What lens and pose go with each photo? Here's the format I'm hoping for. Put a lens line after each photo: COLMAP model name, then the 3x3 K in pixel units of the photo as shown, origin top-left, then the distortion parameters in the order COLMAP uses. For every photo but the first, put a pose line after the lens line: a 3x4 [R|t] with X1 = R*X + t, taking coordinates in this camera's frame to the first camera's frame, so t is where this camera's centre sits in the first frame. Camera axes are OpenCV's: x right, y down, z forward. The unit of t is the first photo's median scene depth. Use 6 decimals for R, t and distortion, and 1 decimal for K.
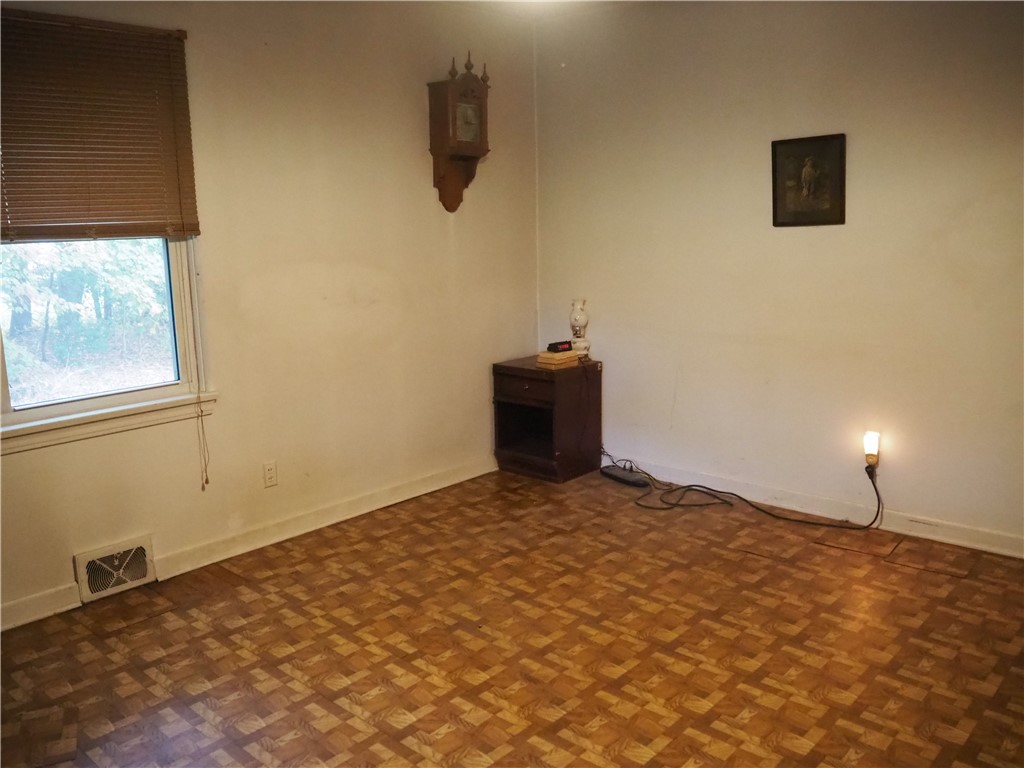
lens RADIAL K [[853.6, 0, 511.8], [0, 853.6, 381.8], [0, 0, 1]] dist [-0.050369, 0.018465]
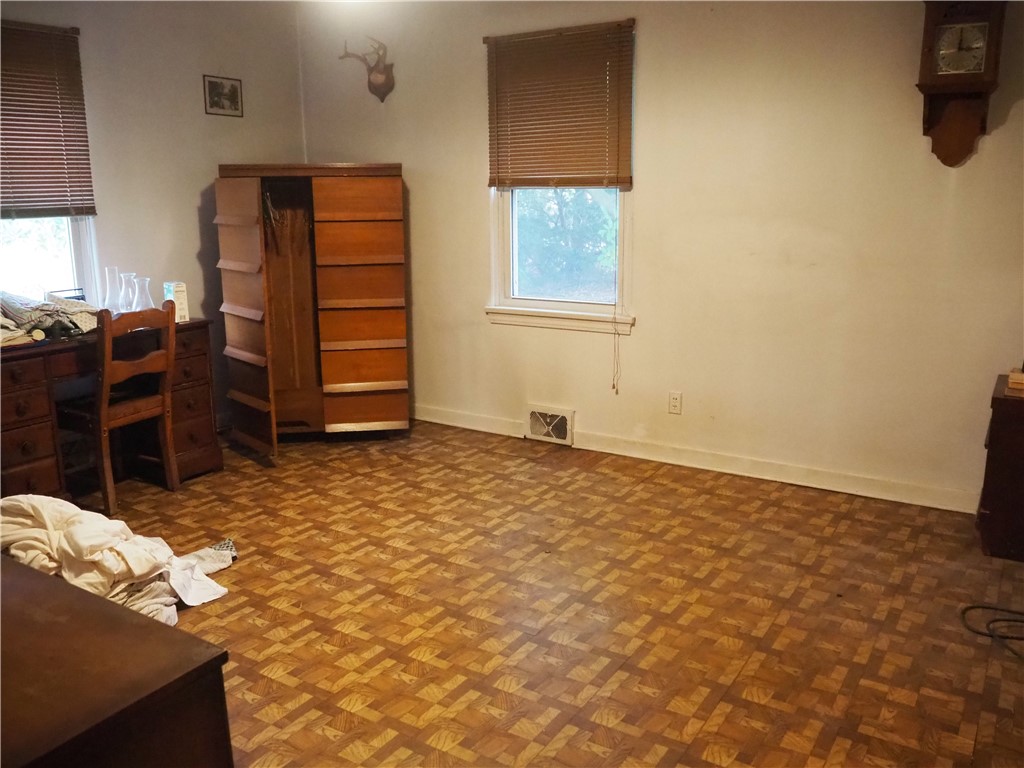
lens RADIAL K [[853.6, 0, 512.0], [0, 853.6, 384.7], [0, 0, 1]] dist [-0.050369, 0.018465]
pose [[0.173853, 0.236339, -0.955991, 0.853632], [-0.180815, 0.961931, 0.204925, -0.121022], [0.968029, 0.137231, 0.209968, 0.626518]]
